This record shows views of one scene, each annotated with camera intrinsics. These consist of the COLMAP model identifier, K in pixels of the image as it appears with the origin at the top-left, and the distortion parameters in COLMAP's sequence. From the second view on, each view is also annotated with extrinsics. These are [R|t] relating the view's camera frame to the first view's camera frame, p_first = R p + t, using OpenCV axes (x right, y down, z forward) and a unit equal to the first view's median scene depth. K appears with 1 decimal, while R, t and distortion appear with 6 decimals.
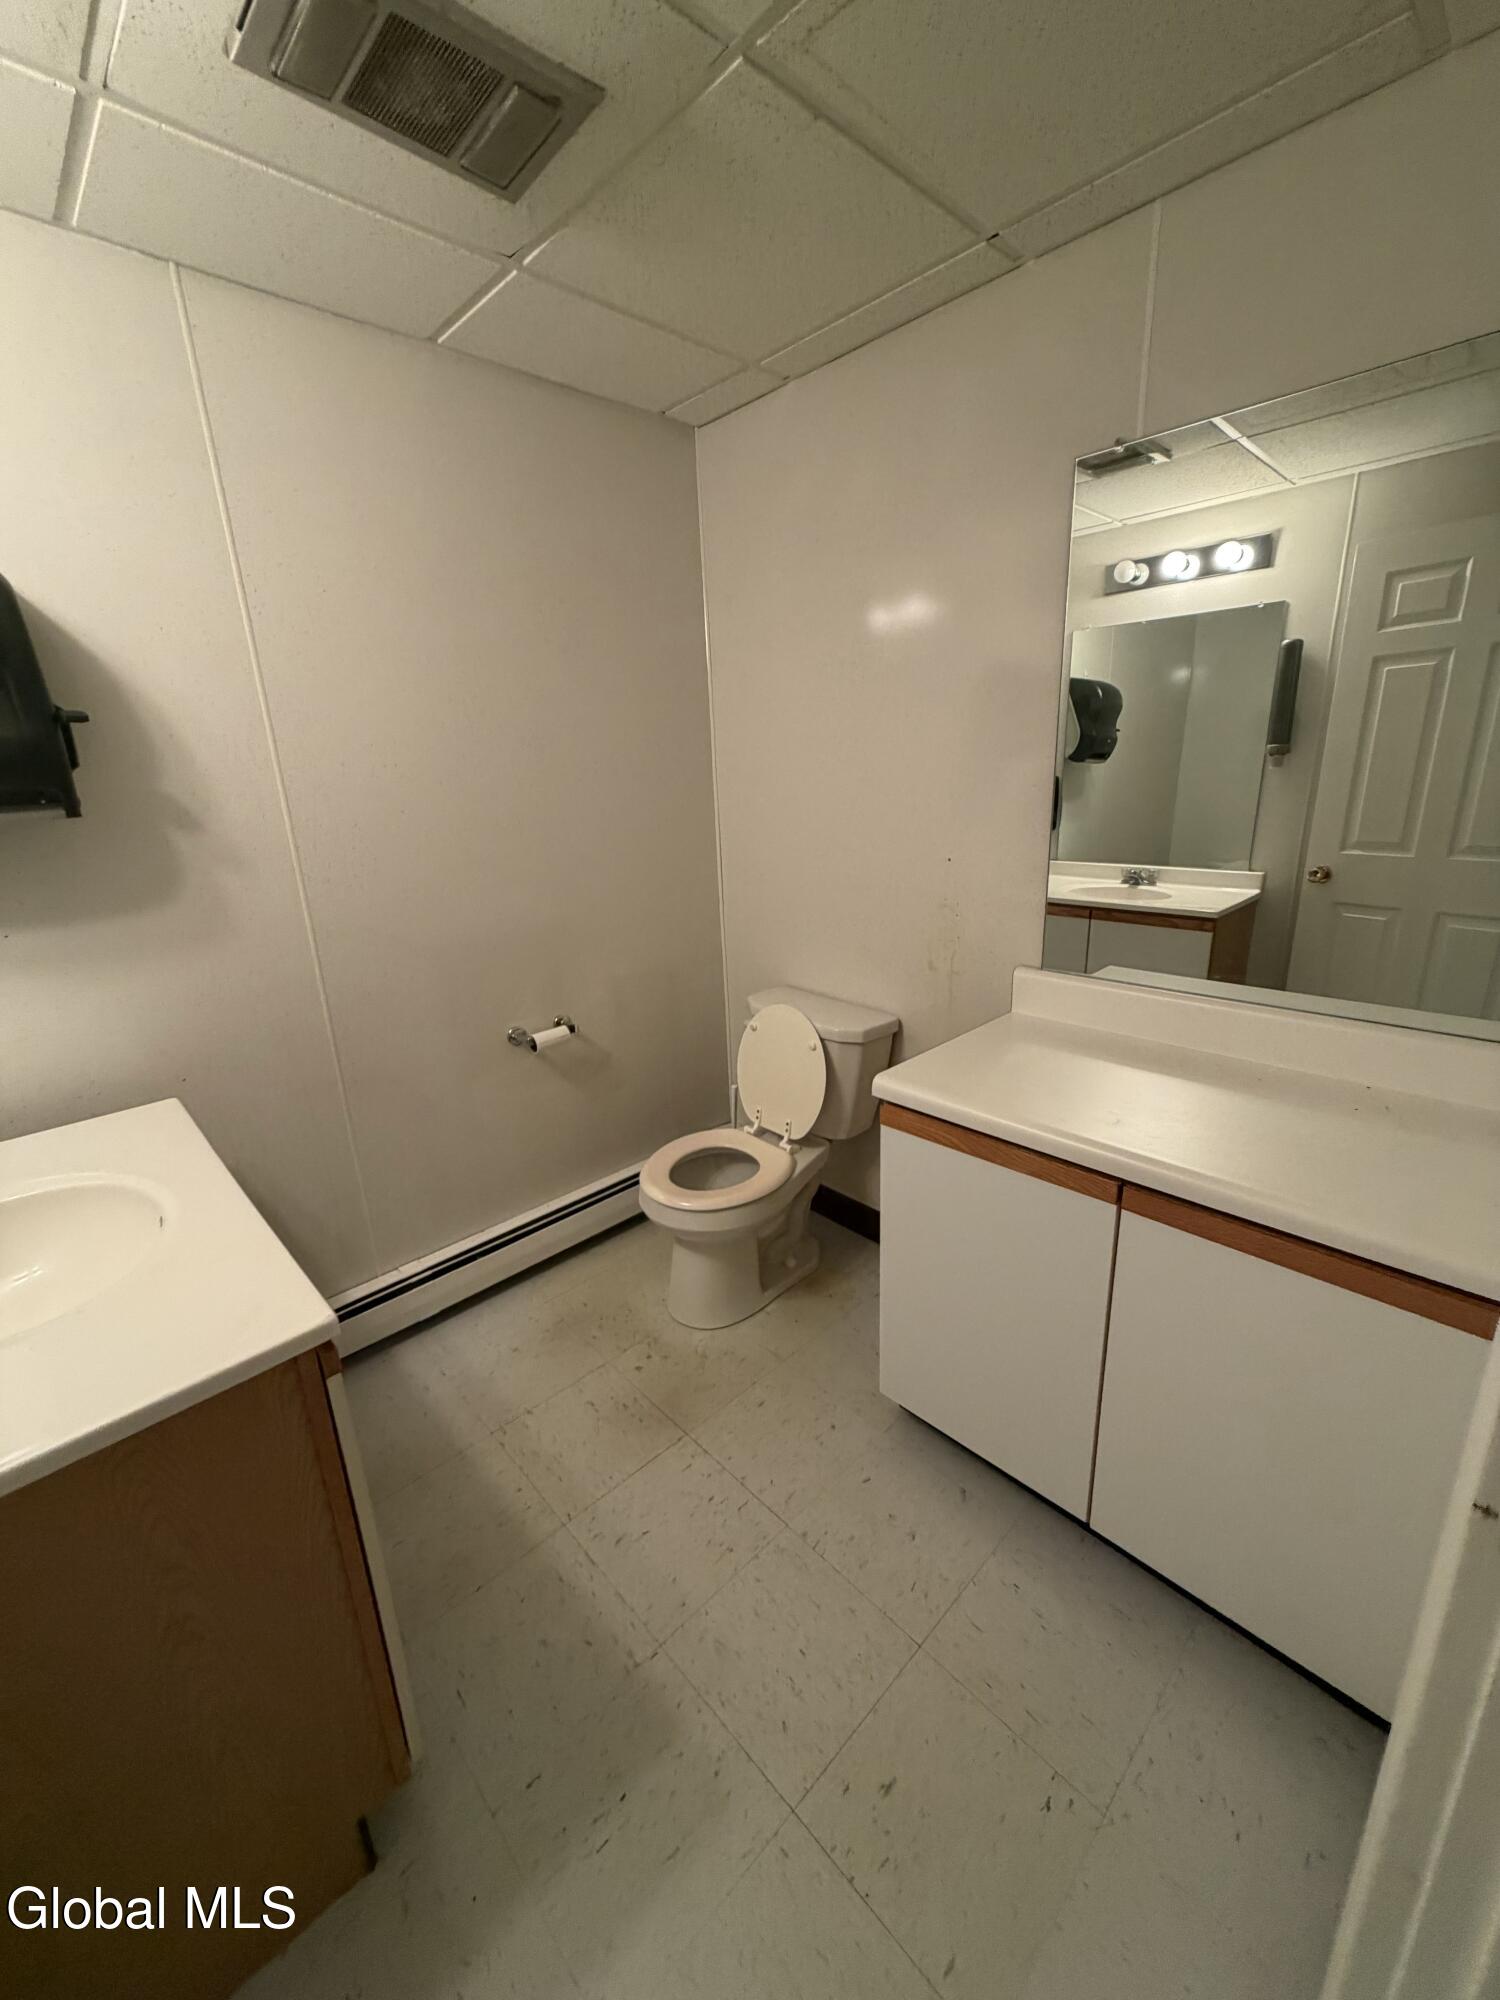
lens RADIAL K [[800.9, 0, 755.4], [0, 800.9, 998.8], [0, 0, 1]] dist [0.001302, -0.000409]
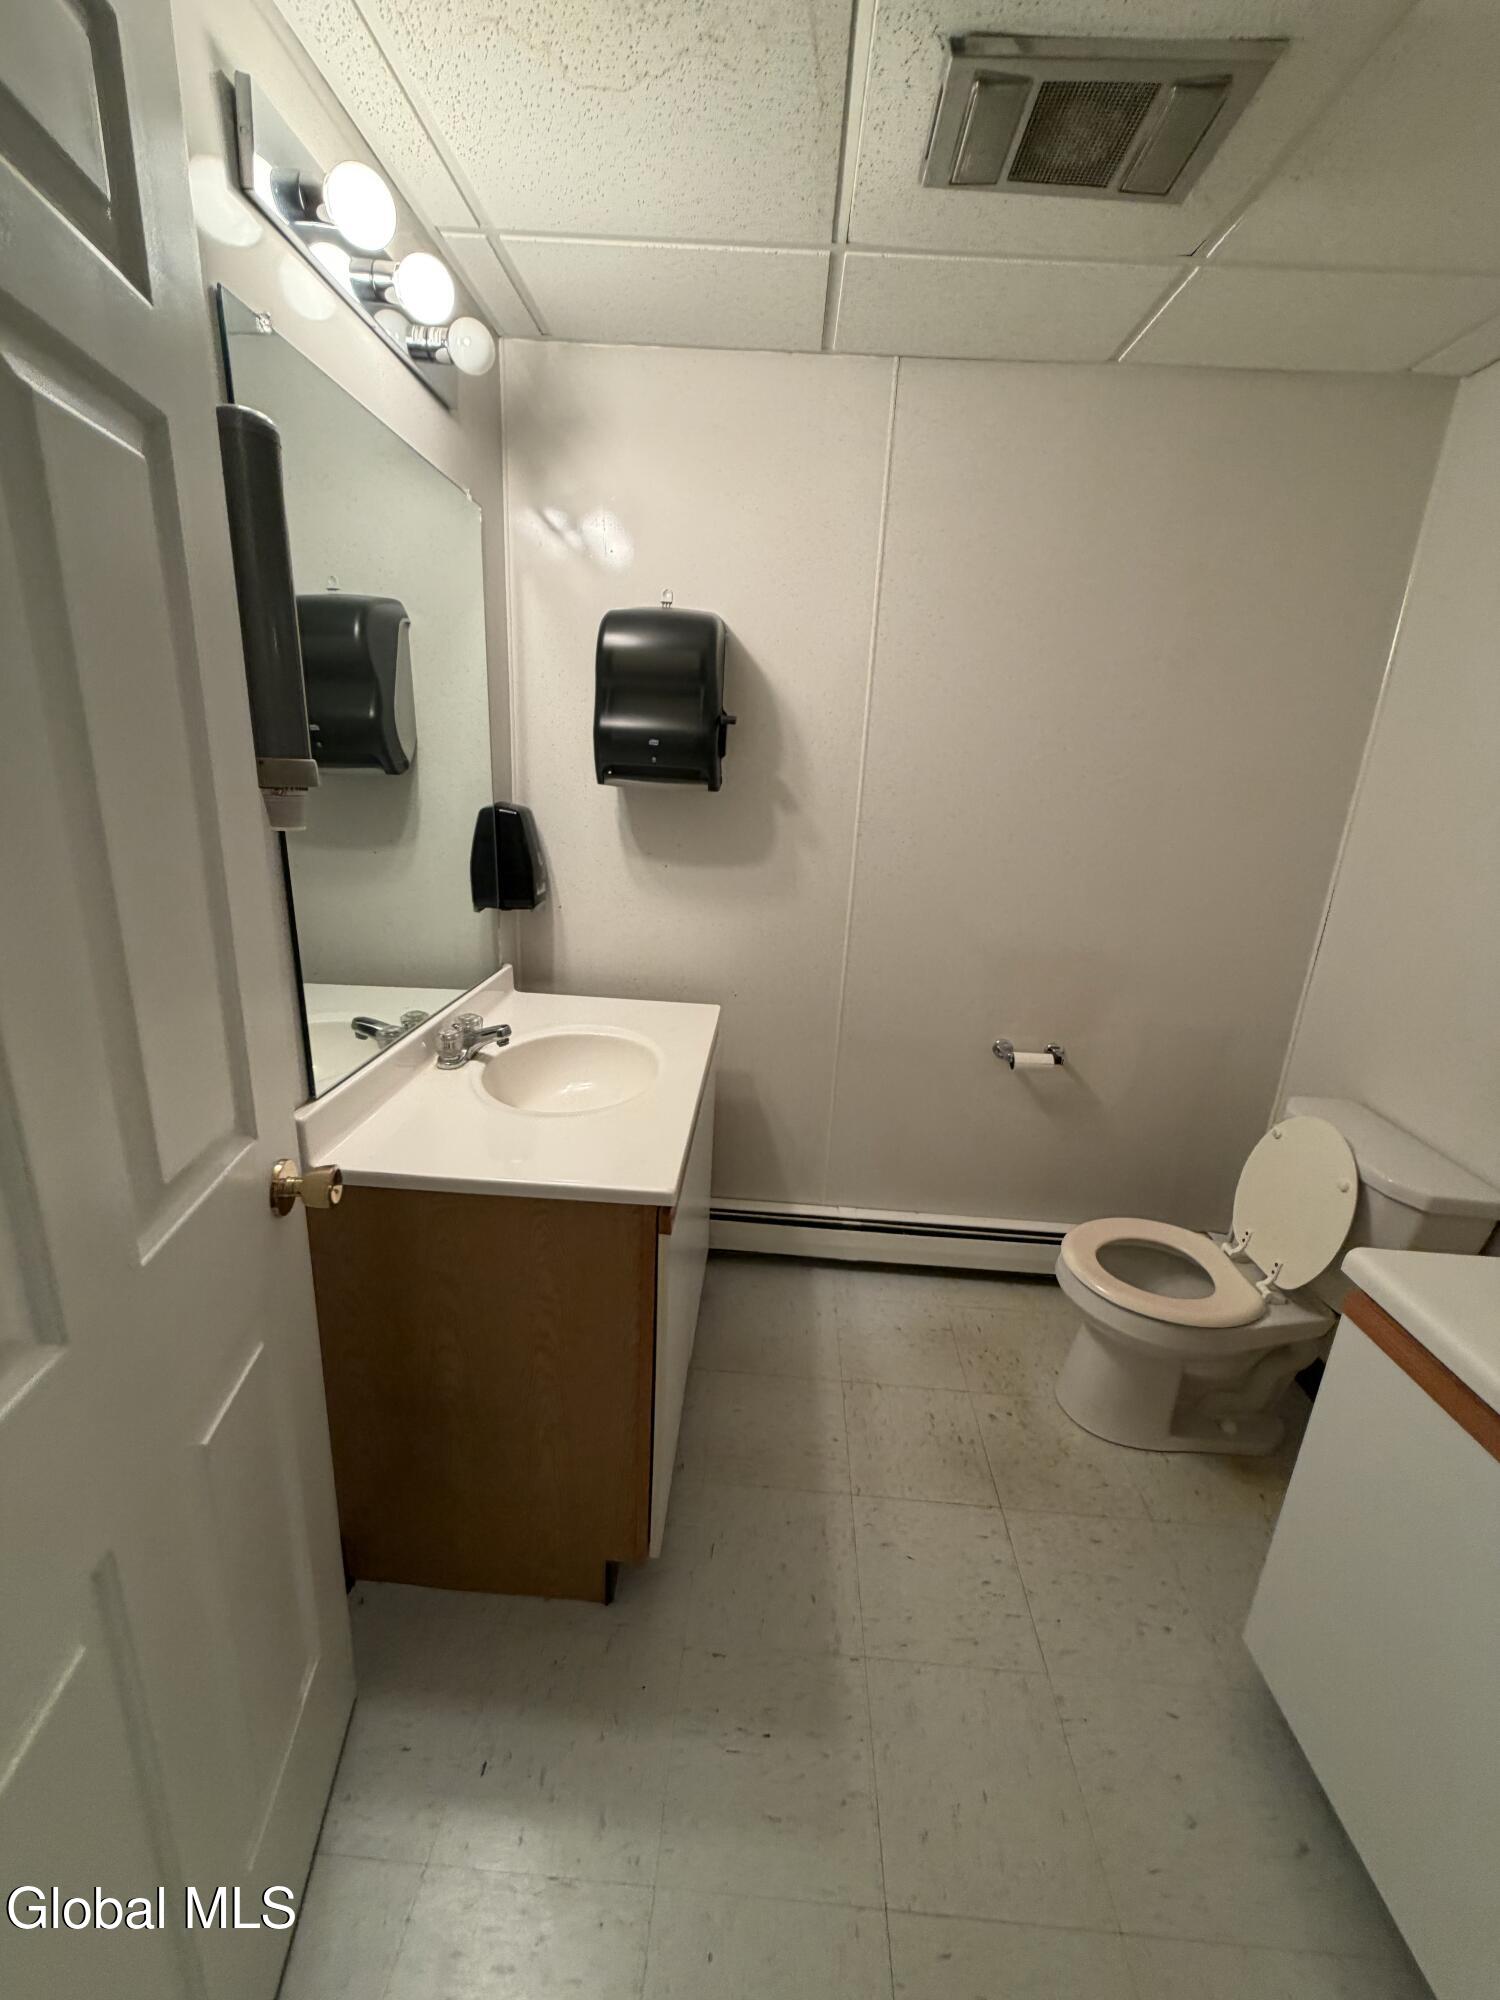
lens RADIAL K [[800.9, 0, 750.6], [0, 800.9, 999.5], [0, 0, 1]] dist [0.001302, -0.000409]
pose [[0.682427, 0.278783, -0.675703, 0.186007], [-0.283360, 0.953023, 0.107021, -0.038315], [0.673796, 0.118433, 0.729364, 0.056567]]
